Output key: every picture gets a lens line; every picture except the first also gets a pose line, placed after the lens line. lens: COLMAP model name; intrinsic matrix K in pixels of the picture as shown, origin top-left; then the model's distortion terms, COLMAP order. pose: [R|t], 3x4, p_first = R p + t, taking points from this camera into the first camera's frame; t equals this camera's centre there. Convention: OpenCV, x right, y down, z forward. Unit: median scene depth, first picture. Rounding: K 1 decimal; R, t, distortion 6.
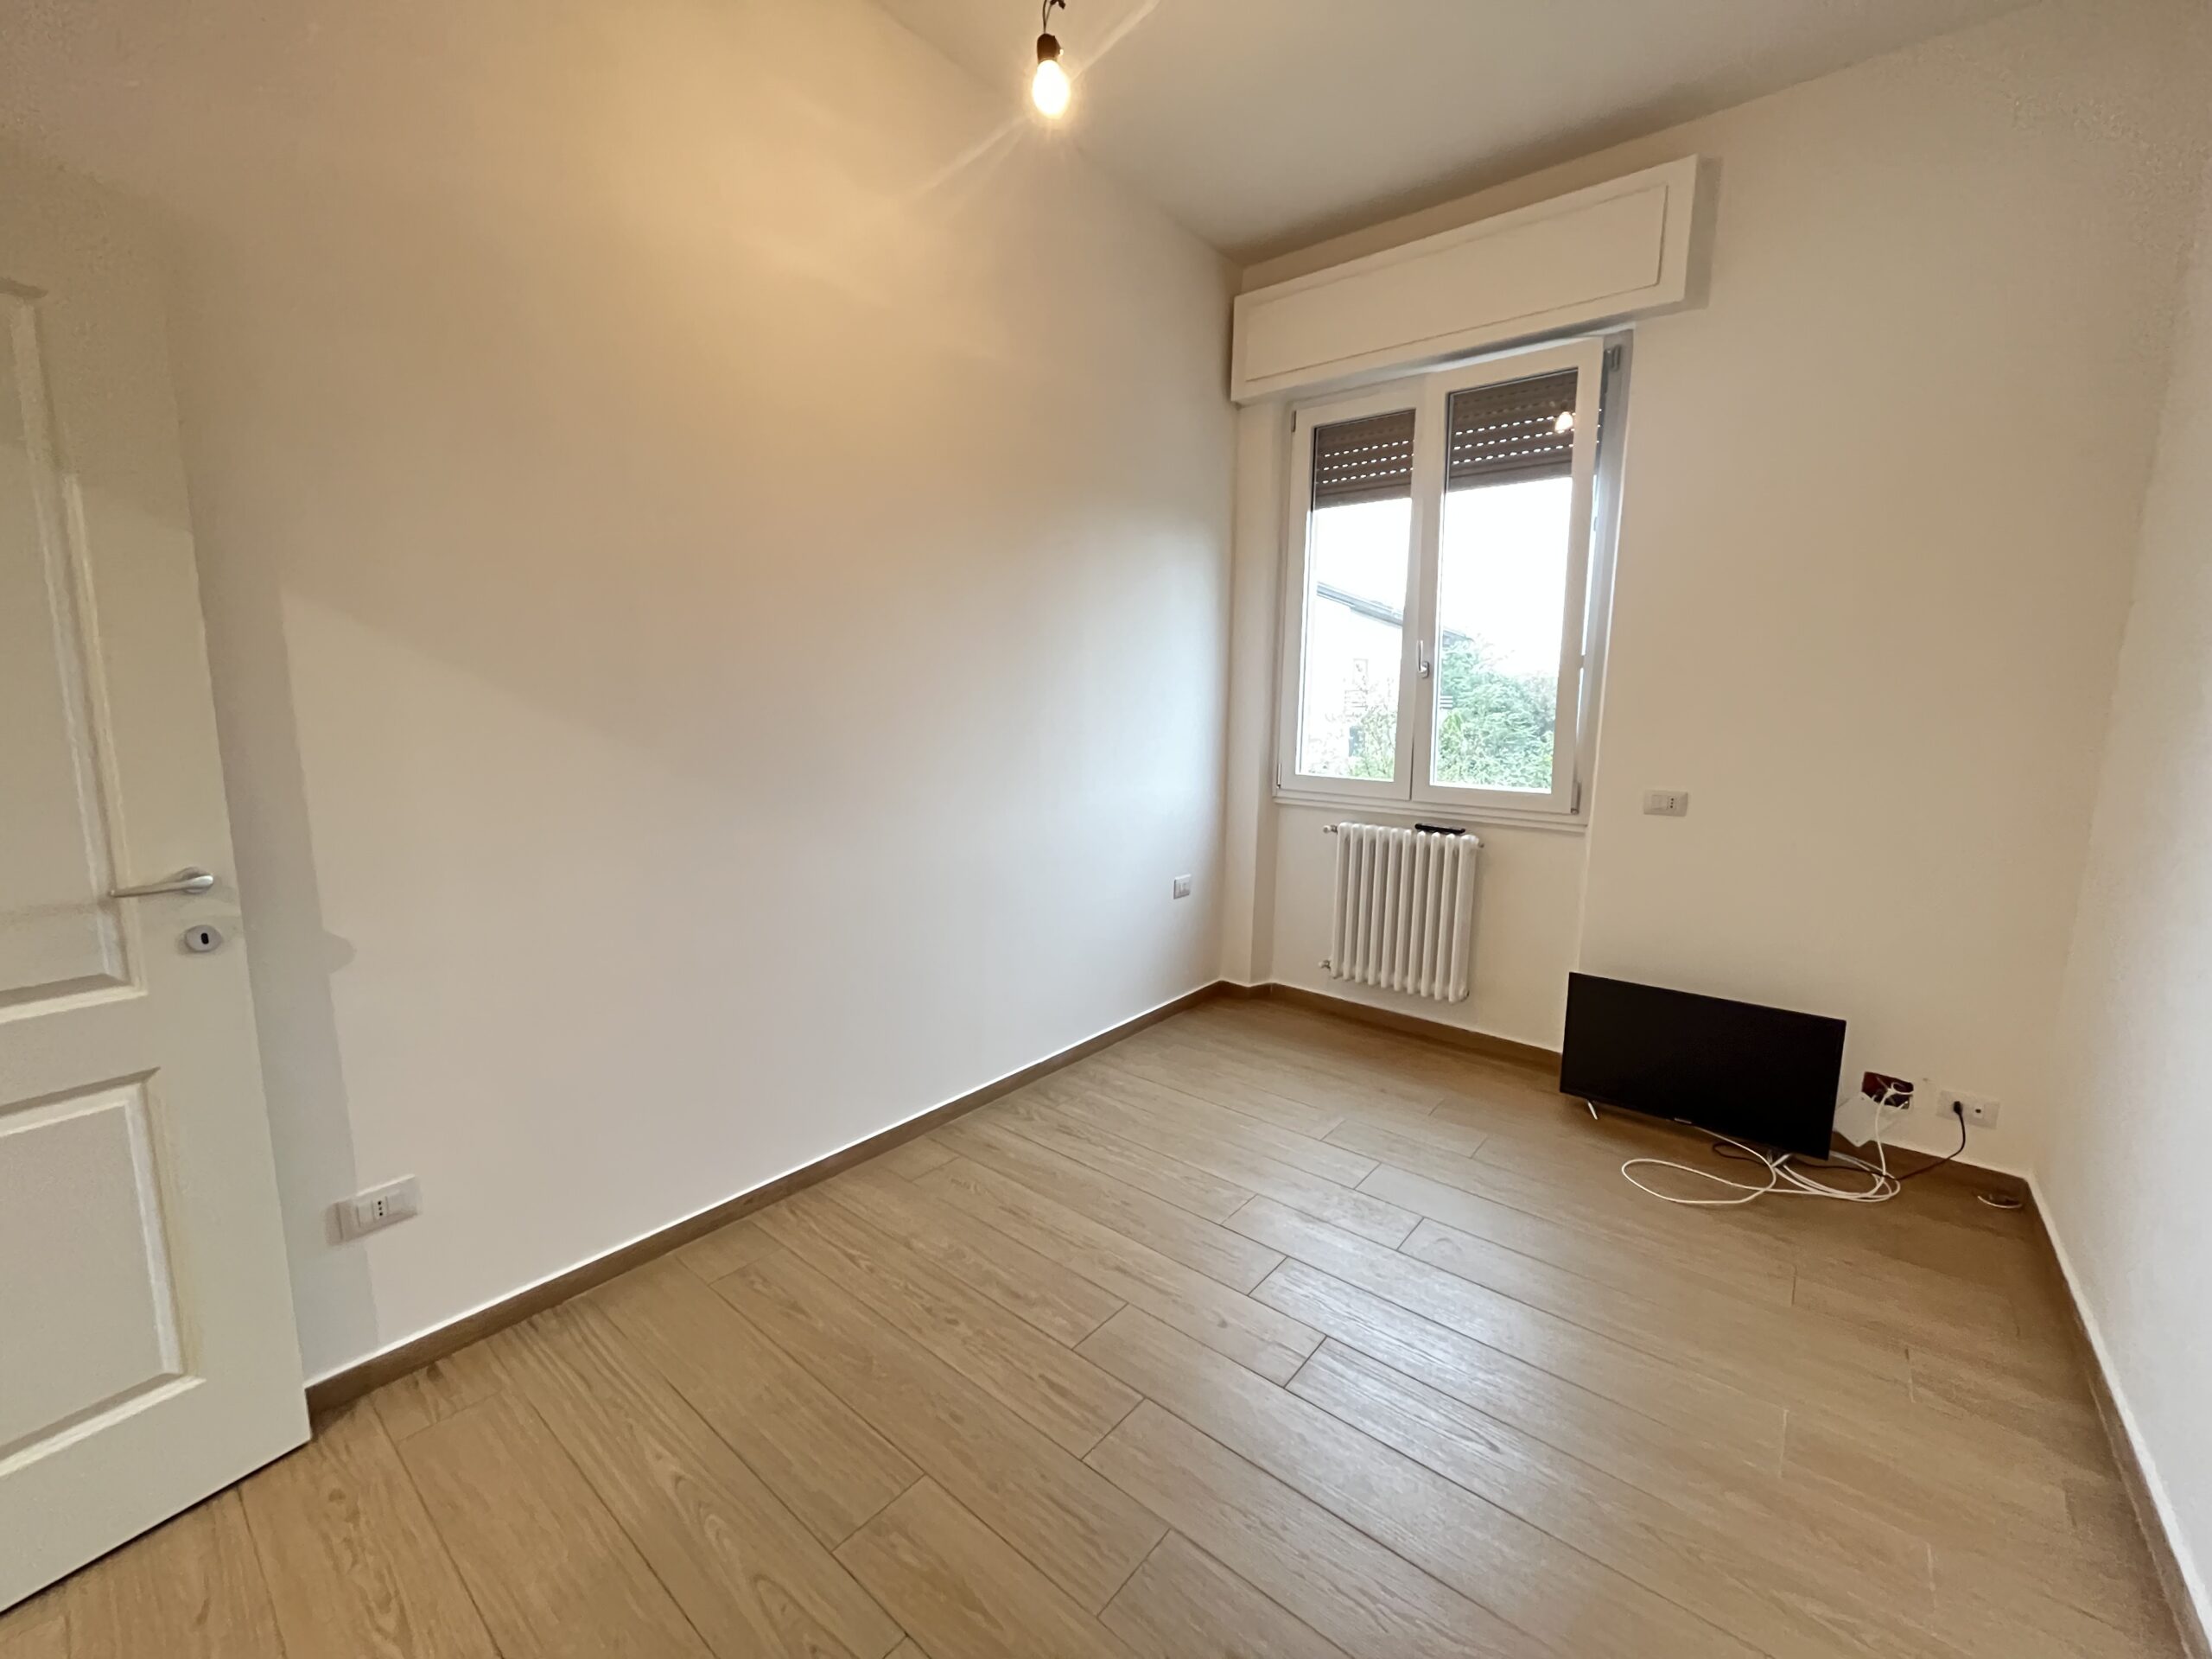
lens RADIAL K [[896.4, 0, 1104.2], [0, 896.4, 832.8], [0, 0, 1]] dist [-0.004012, -0.000041]
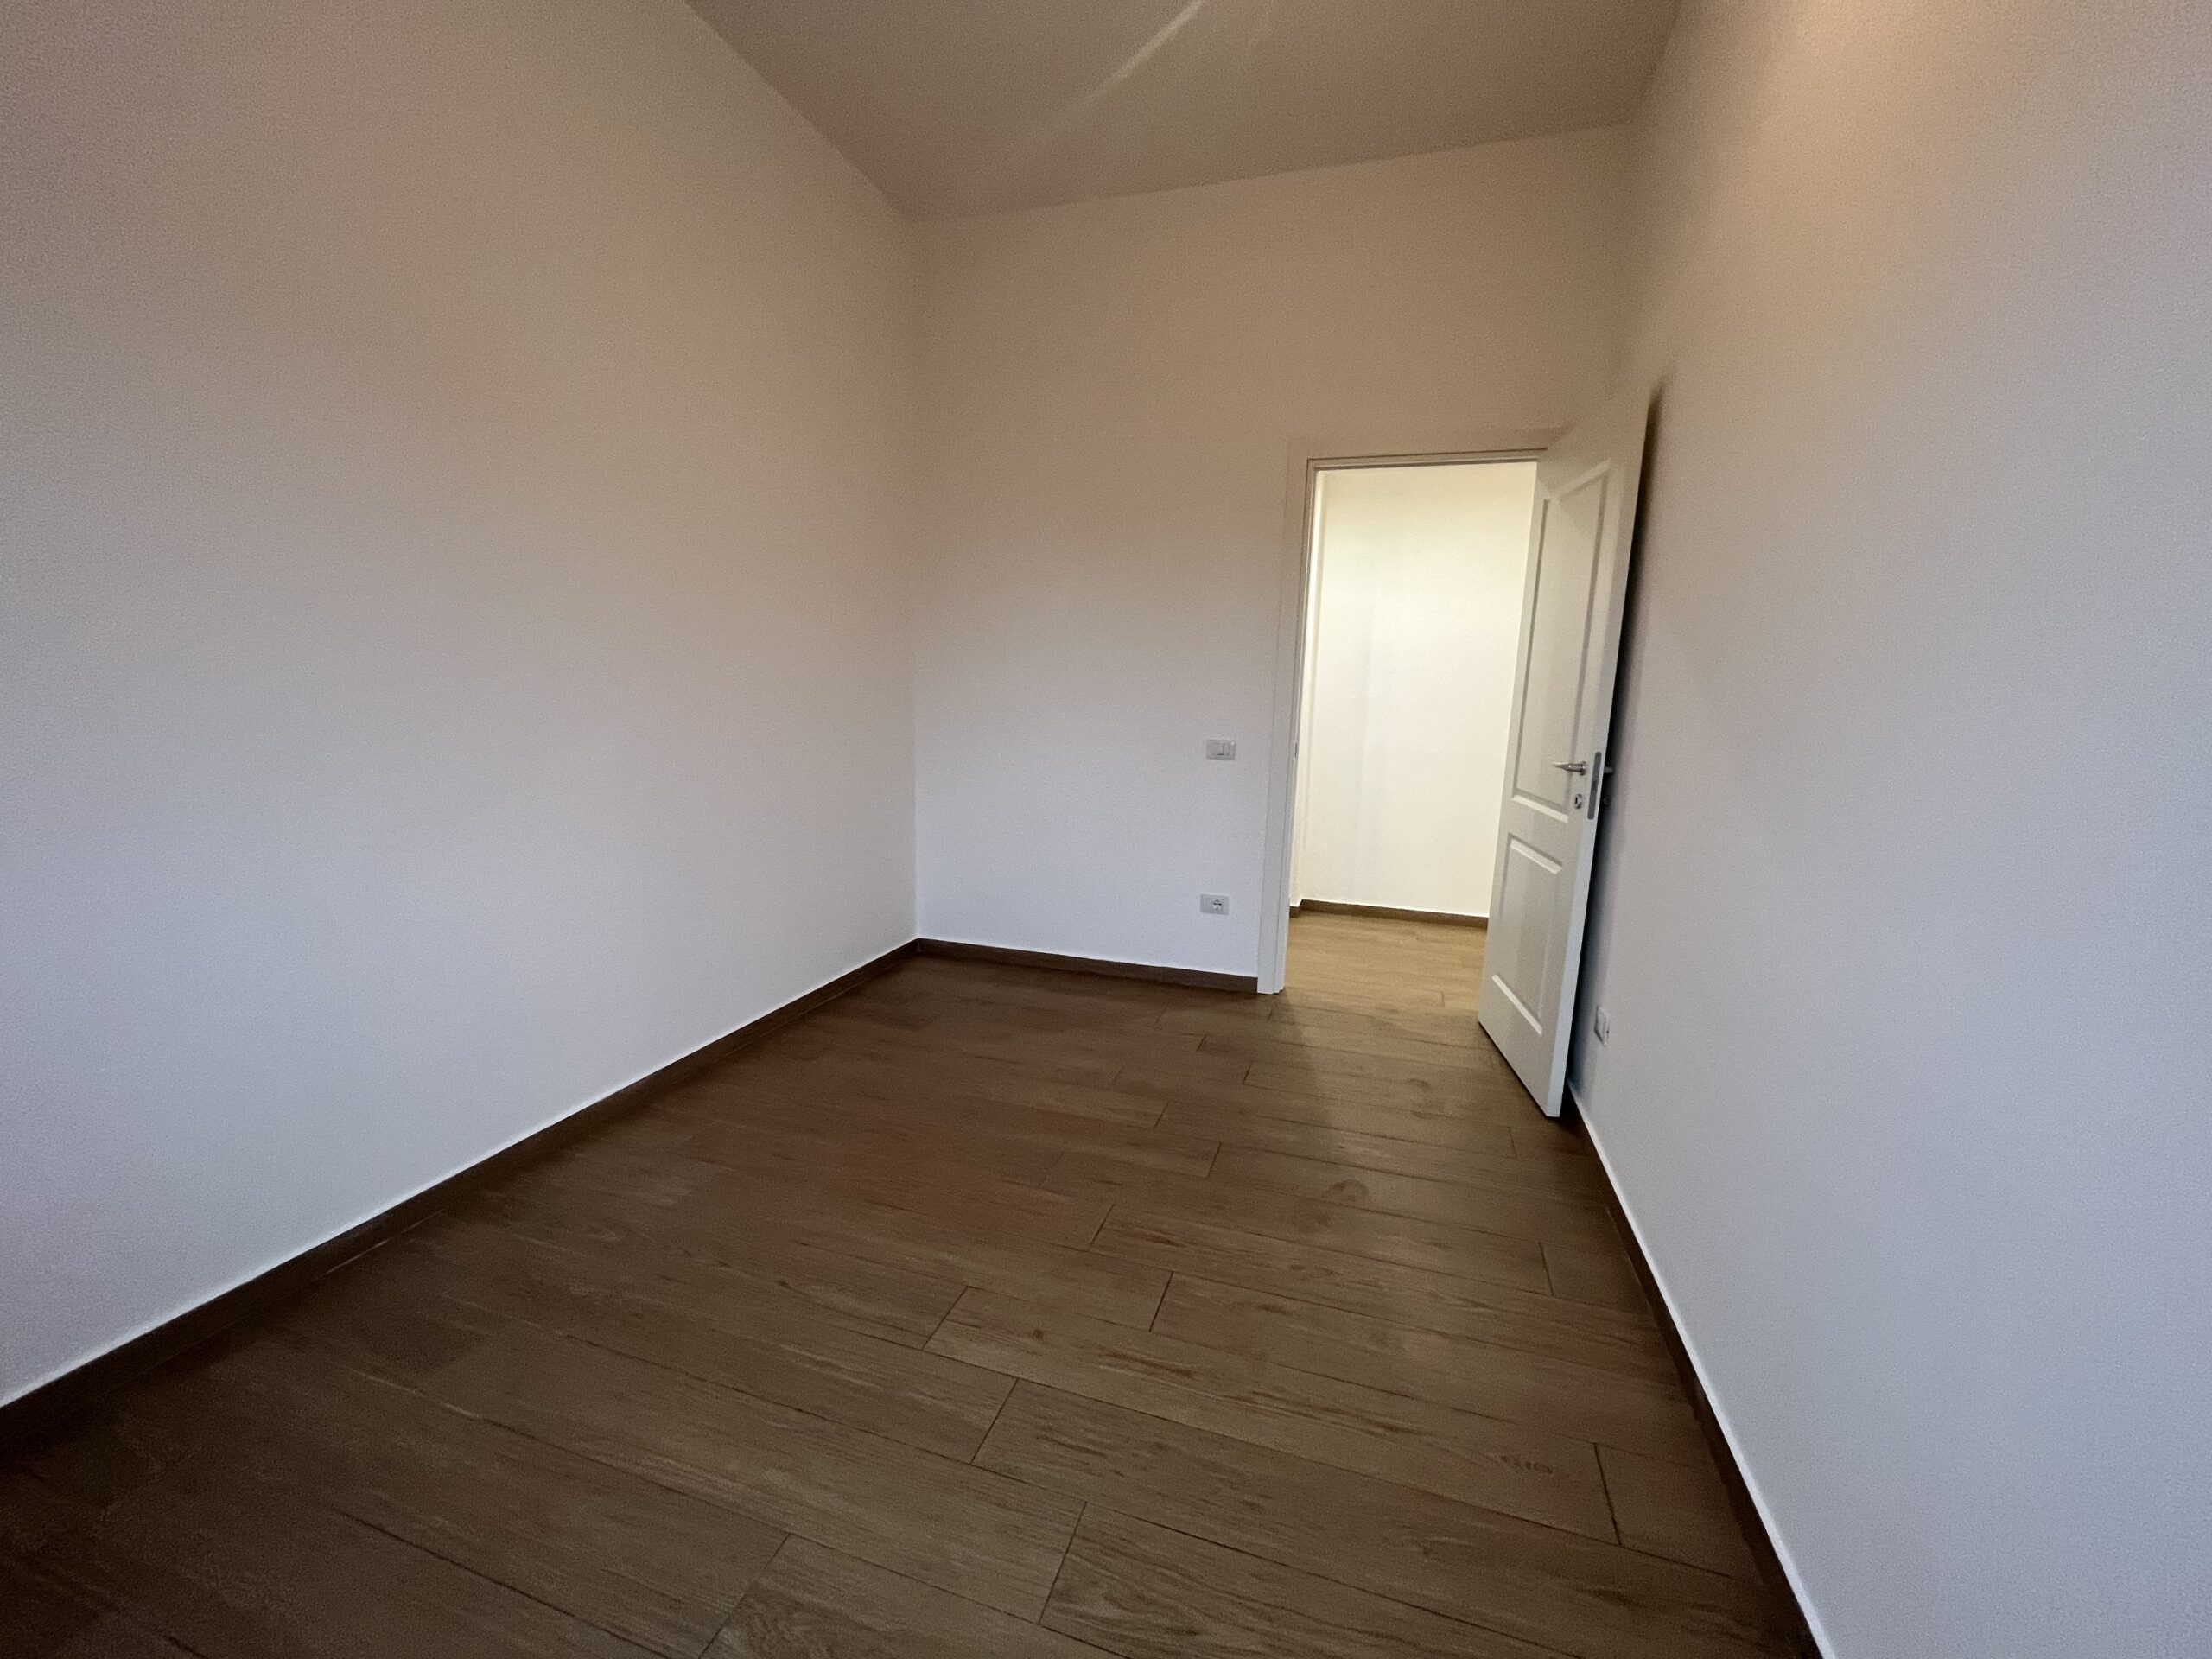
lens RADIAL K [[896.4, 0, 1103.6], [0, 896.4, 822.9], [0, 0, 1]] dist [-0.004012, -0.000041]
pose [[-0.929163, 0.019550, -0.369153, 0.248908], [-0.095317, 0.952164, 0.290341, -0.124559], [0.357170, 0.304961, -0.882852, 1.053774]]
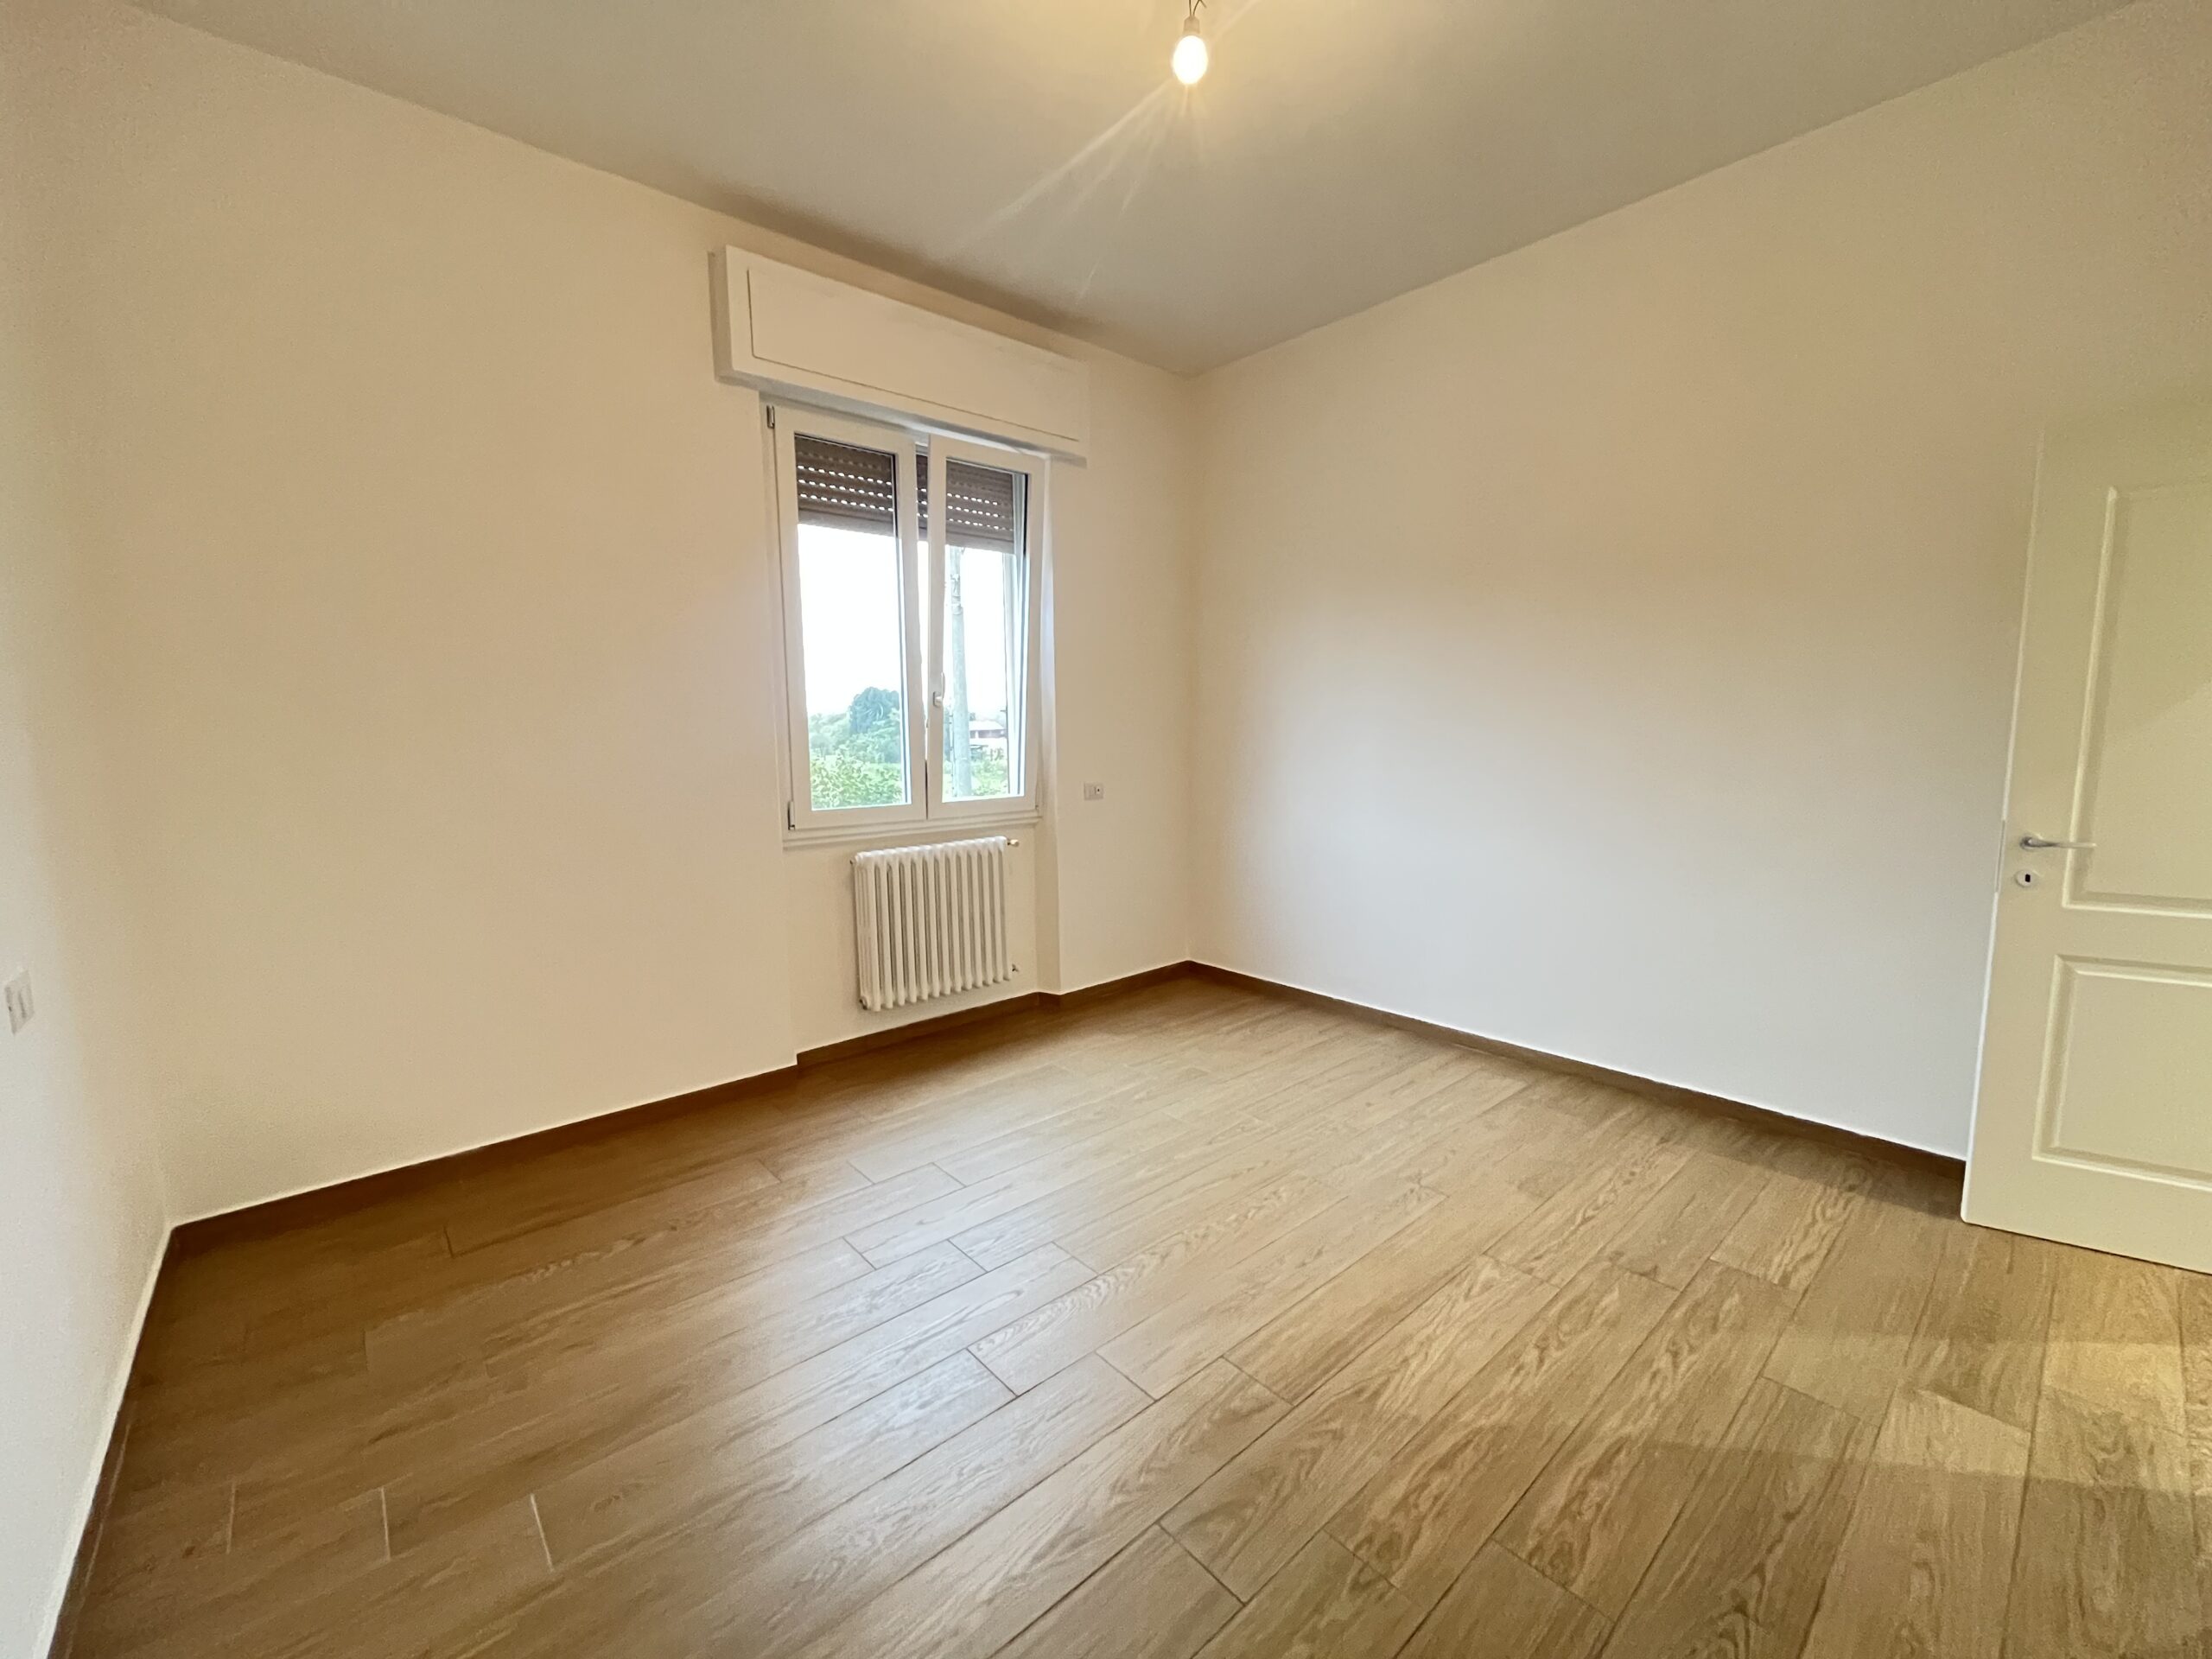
lens RADIAL K [[896.4, 0, 1104.7], [0, 896.4, 831.2], [0, 0, 1]] dist [-0.004012, -0.000041]
pose [[0.154773, -0.133605, 0.978874, -0.779634], [0.162742, 0.980726, 0.108126, -0.118165], [-0.974454, 0.142569, 0.173533, 0.690069]]
